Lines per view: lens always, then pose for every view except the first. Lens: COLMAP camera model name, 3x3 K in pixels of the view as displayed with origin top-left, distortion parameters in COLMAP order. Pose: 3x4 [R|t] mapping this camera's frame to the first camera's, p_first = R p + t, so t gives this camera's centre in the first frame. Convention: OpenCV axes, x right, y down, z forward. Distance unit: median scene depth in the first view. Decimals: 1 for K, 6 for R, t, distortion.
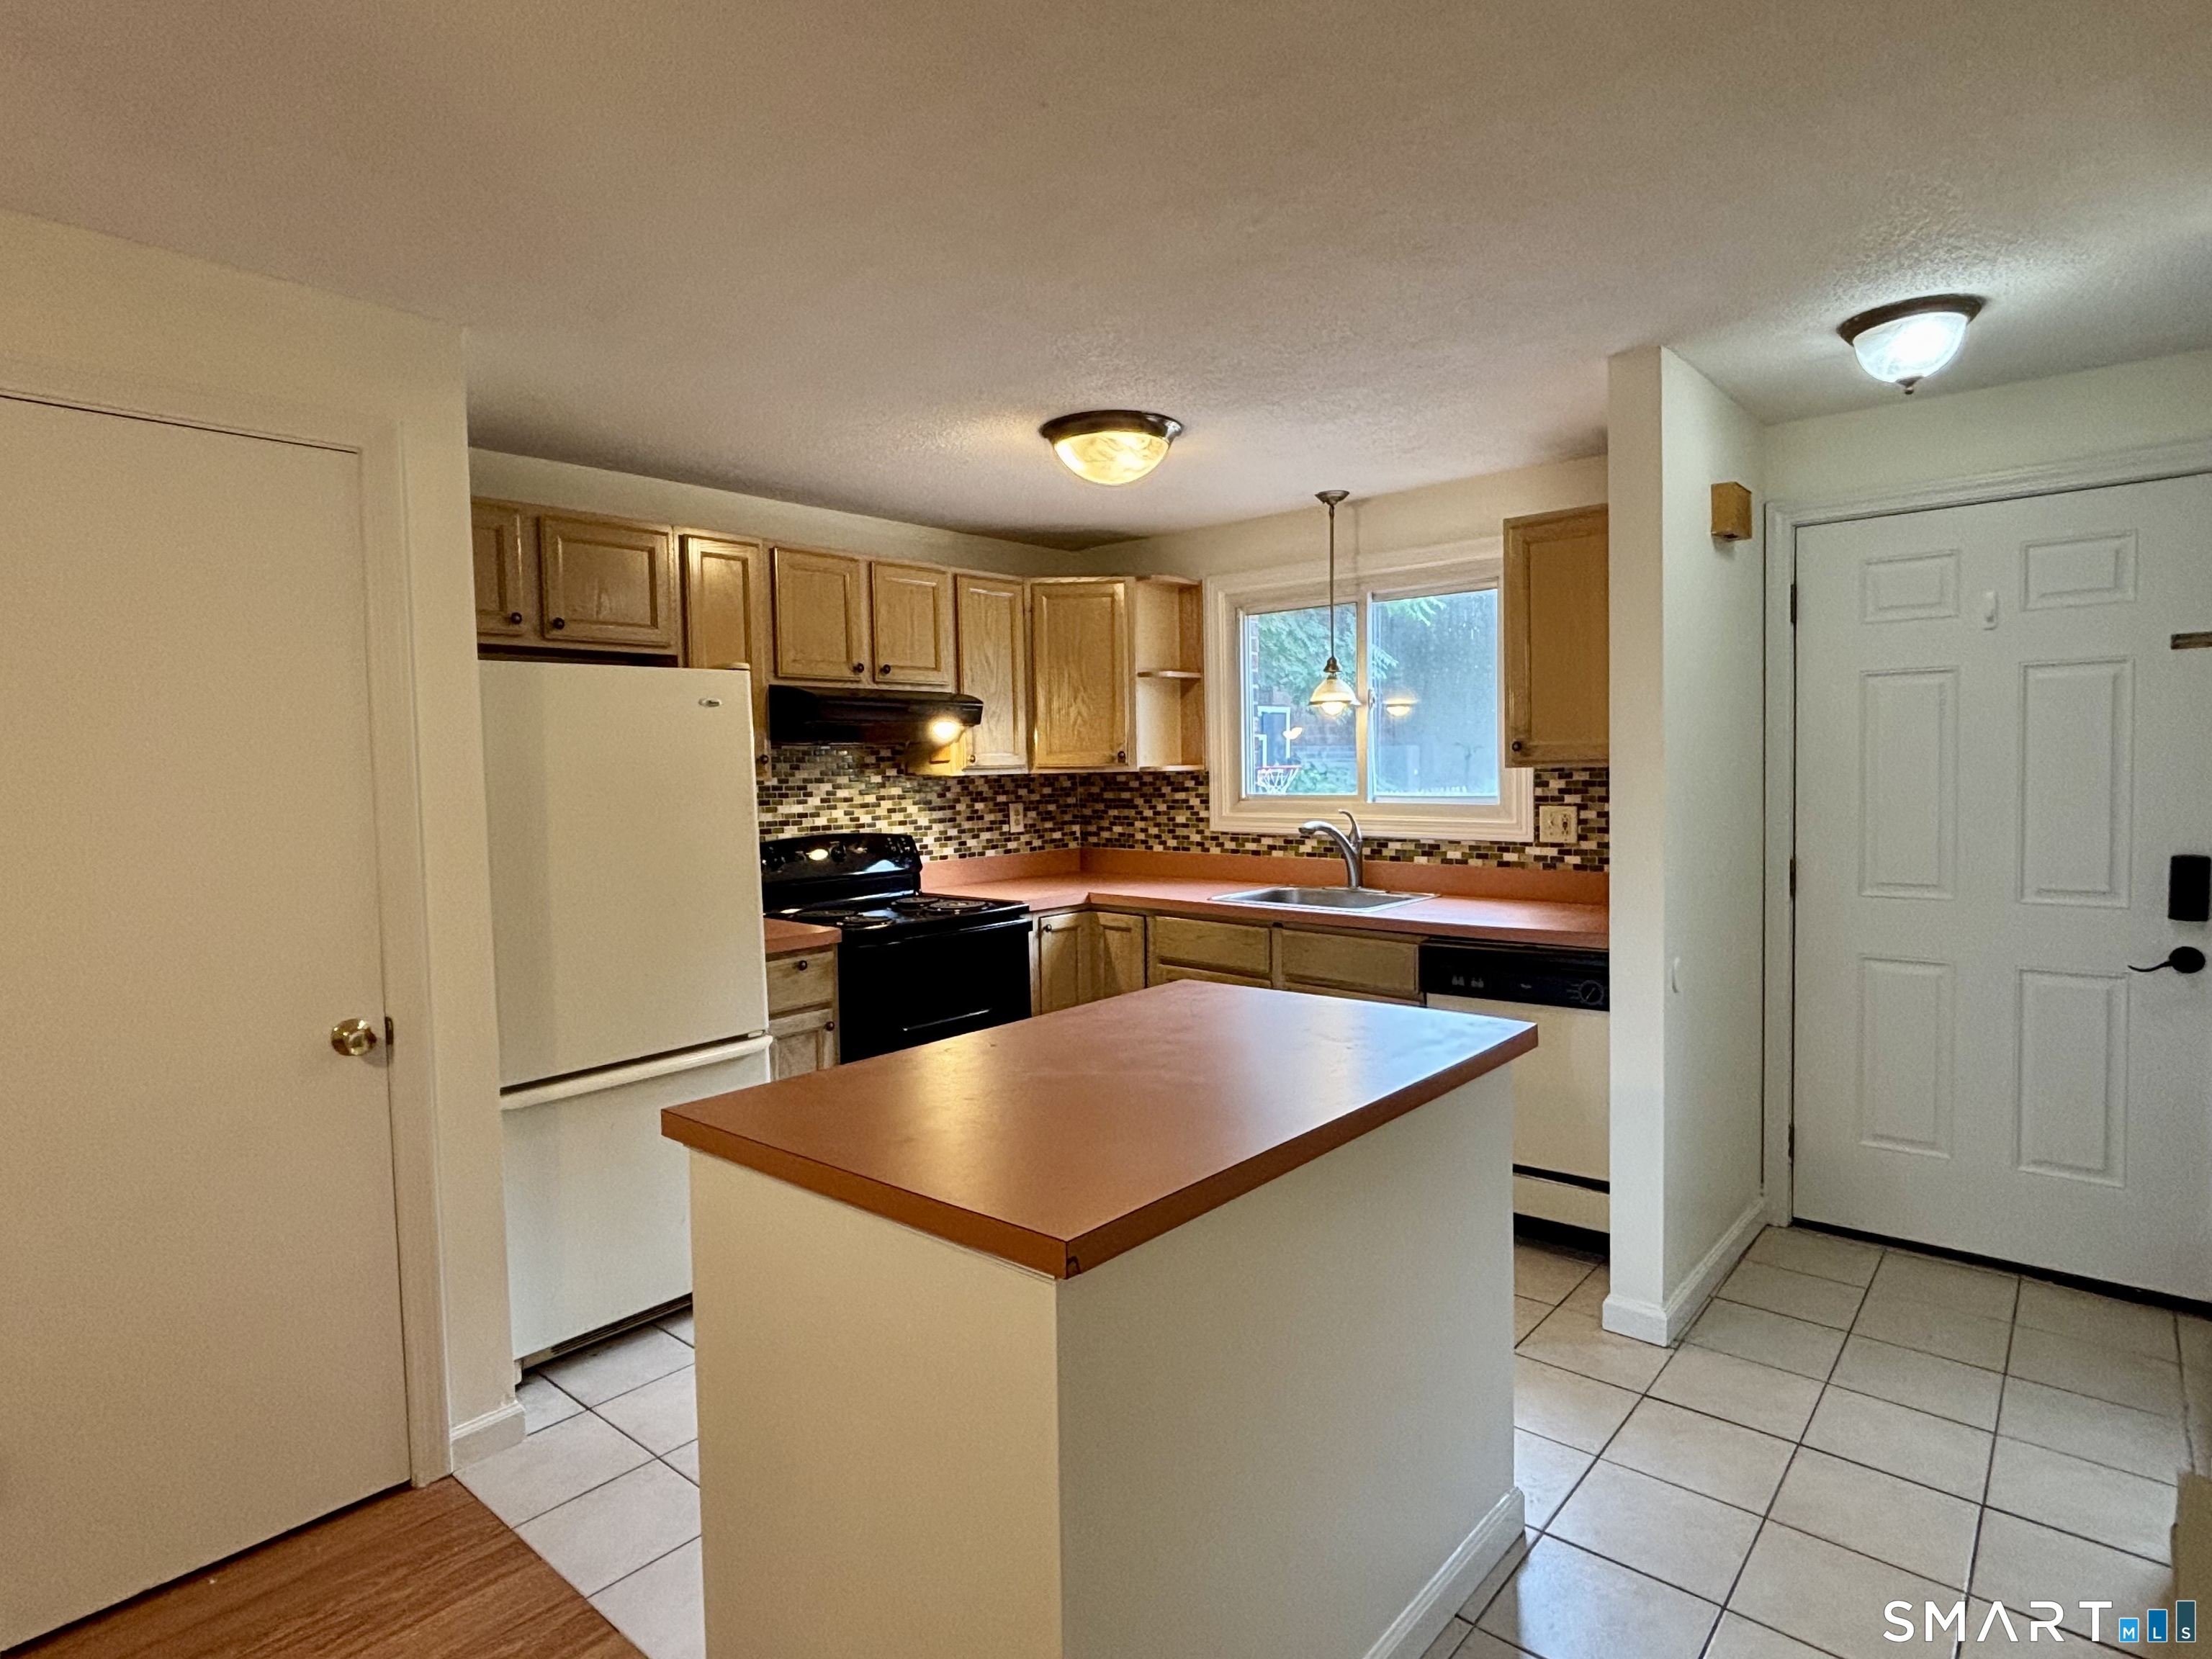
lens RADIAL K [[1160.4, 0, 1106.0], [0, 1160.4, 829.5], [0, 0, 1]] dist [0.133034, -0.145688]
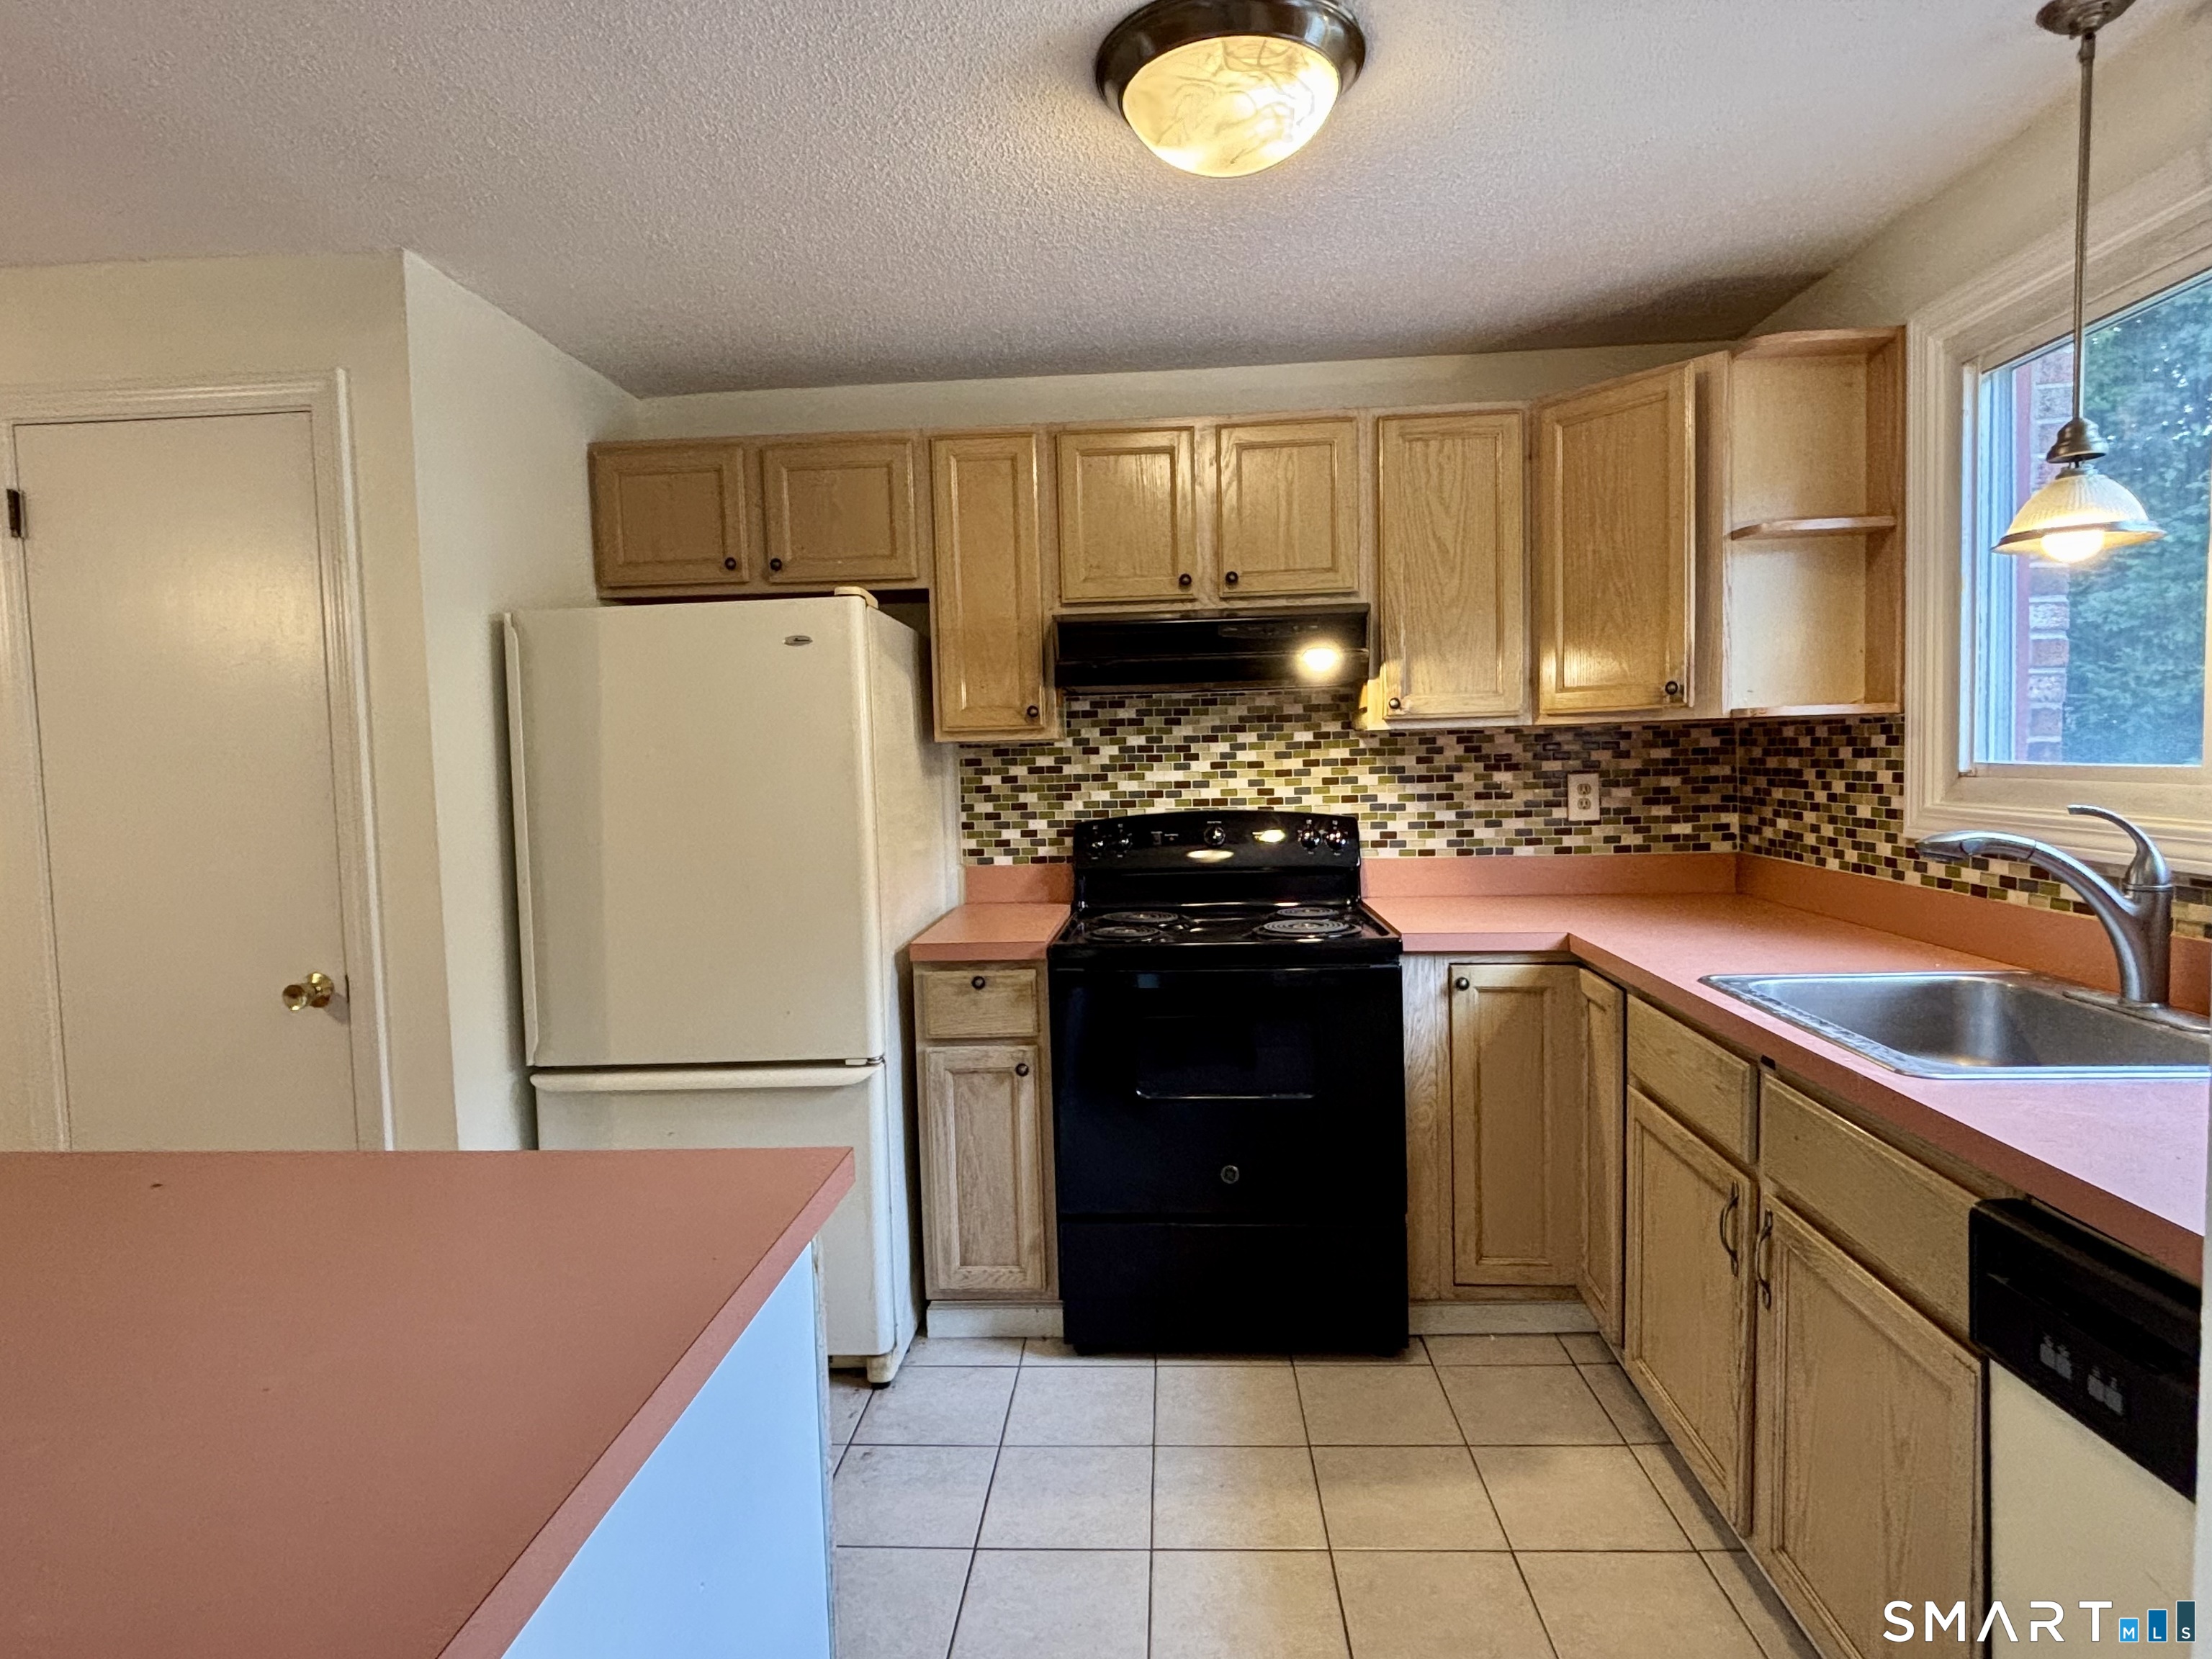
lens RADIAL K [[1177.6, 0, 1130.0], [0, 1177.6, 824.0], [0, 0, 1]] dist [0.064161, -0.052274]
pose [[0.623523, 0.052276, -0.780055, 0.293533], [-0.031891, 0.998632, 0.041433, -0.015642], [0.781154, -0.000957, 0.624337, 0.451264]]
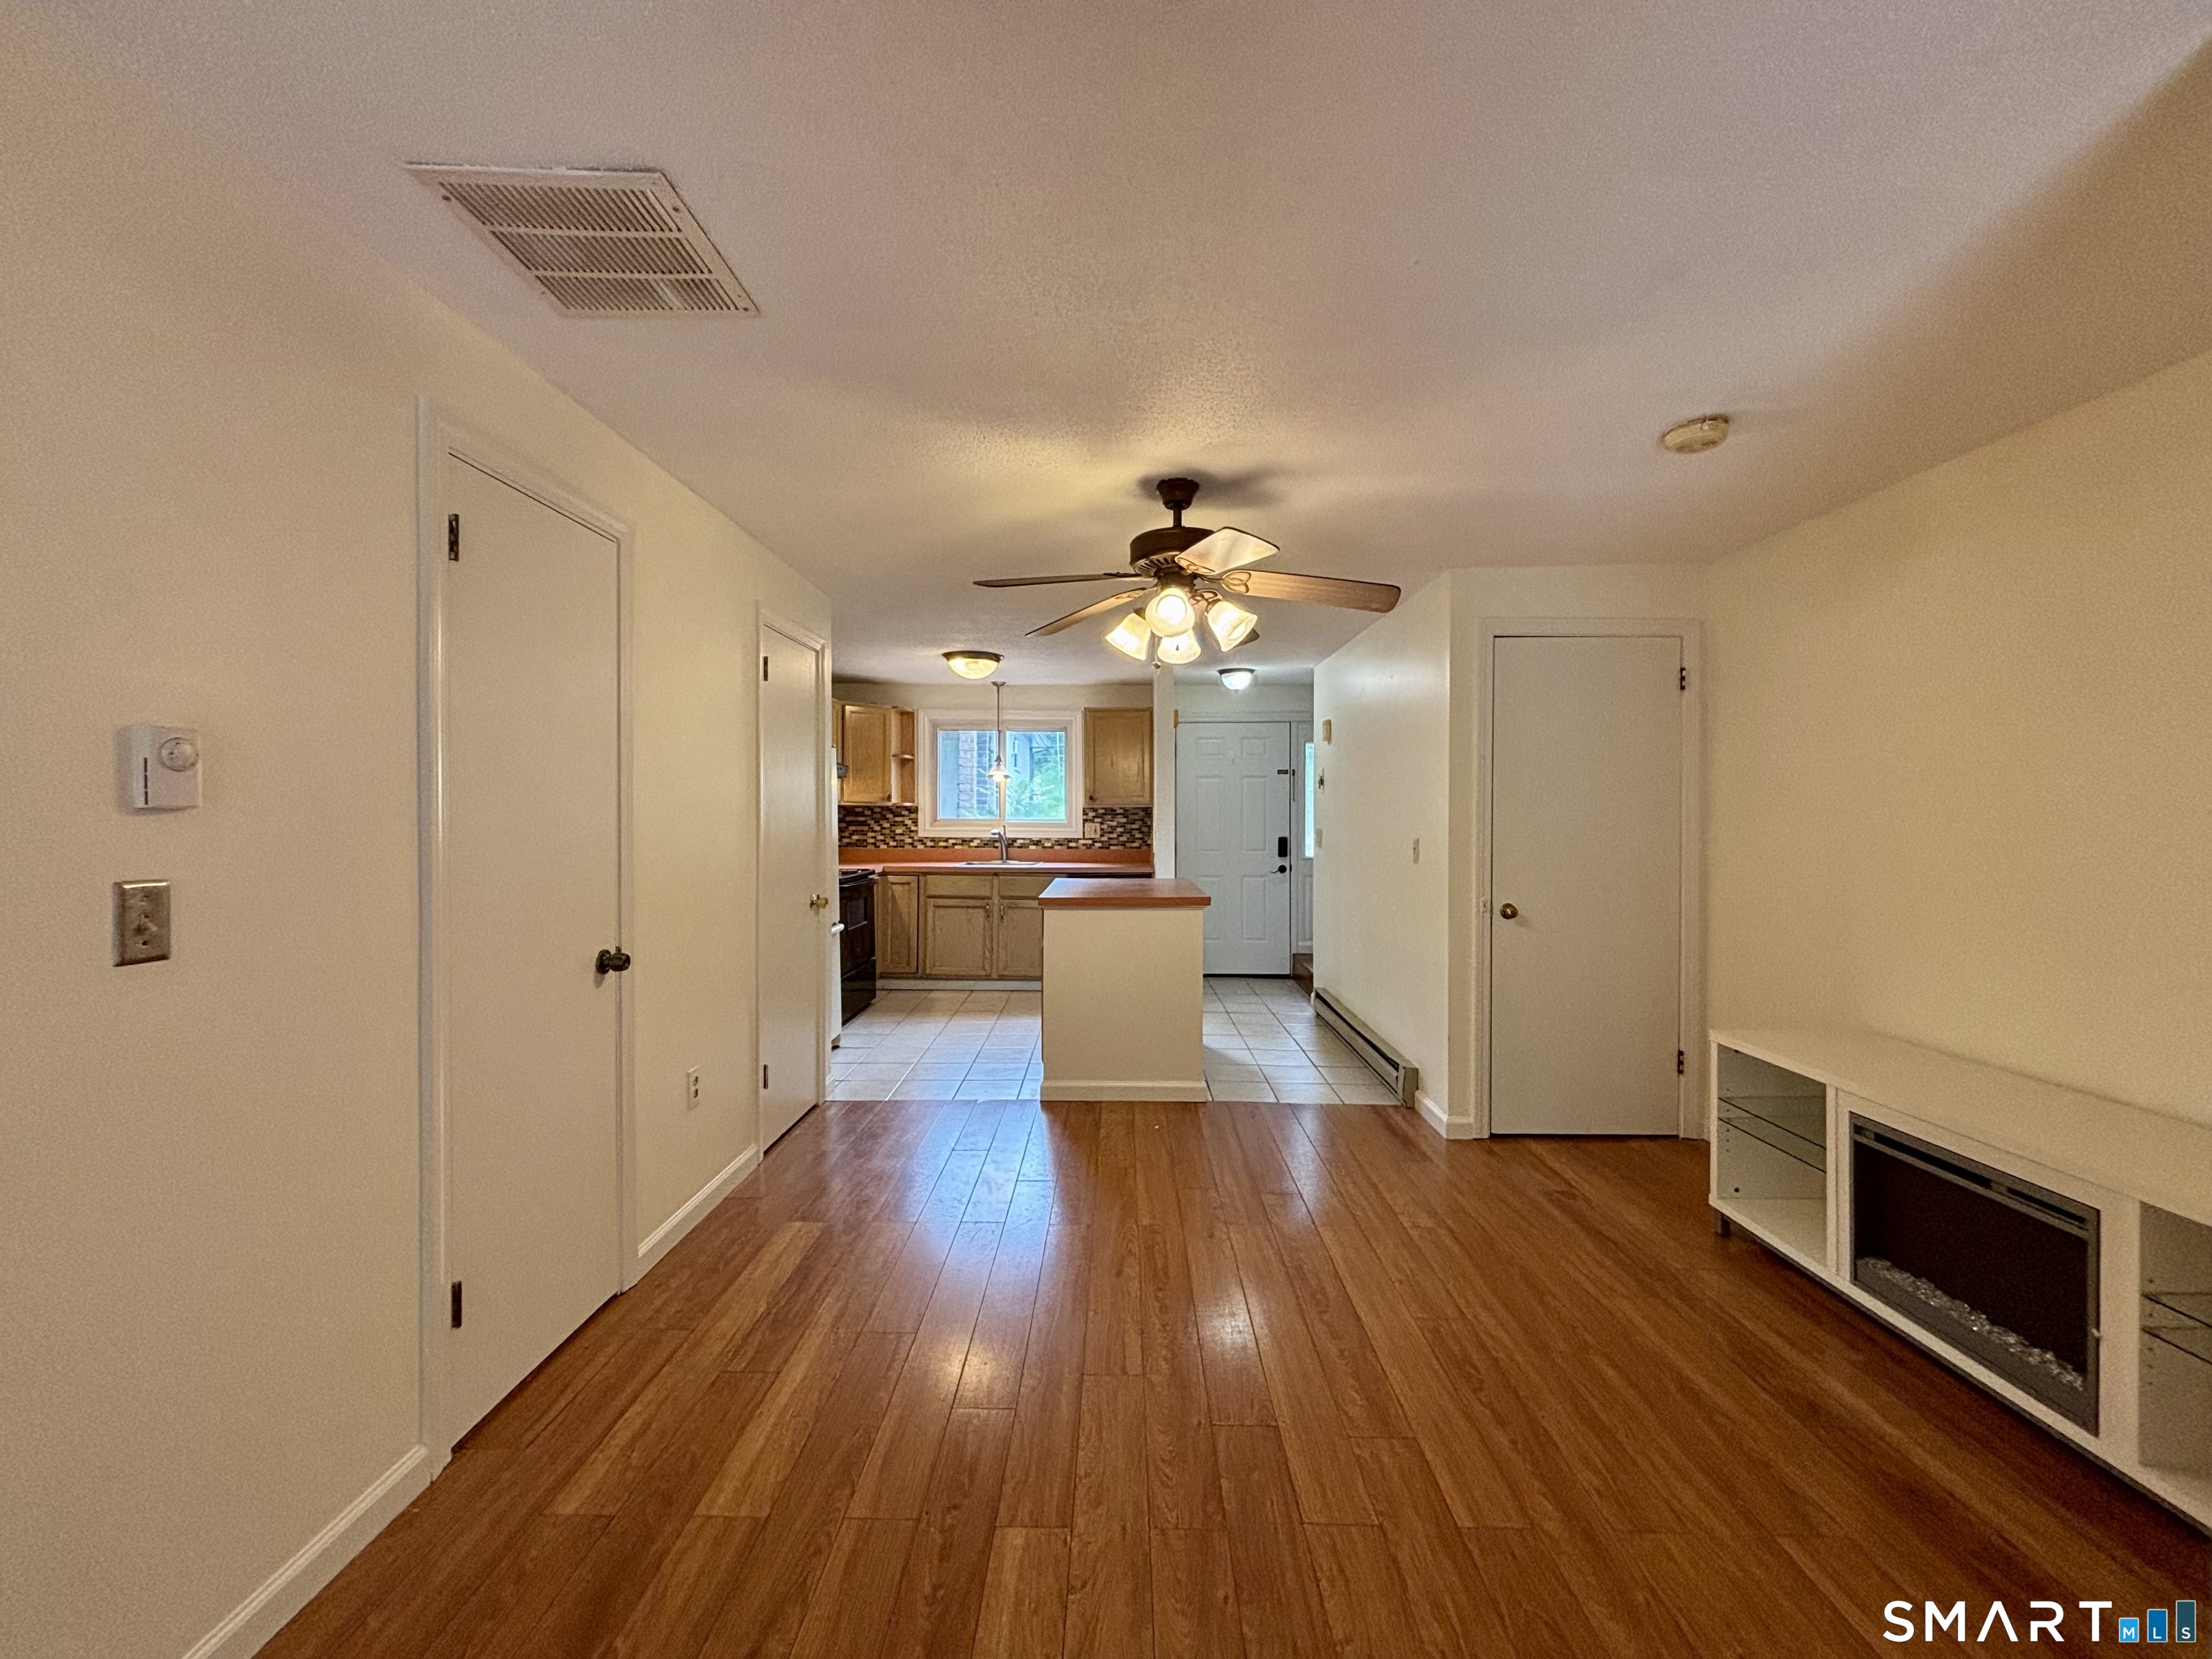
lens RADIAL K [[880.8, 0, 1107.3], [0, 880.8, 826.4], [0, 0, 1]] dist [-0.006110, 0.002627]
pose [[0.763148, 0.013025, 0.646092, -0.657092], [0.019169, 0.998901, -0.042779, 0.055892], [-0.645939, 0.045031, 0.762059, -0.354949]]
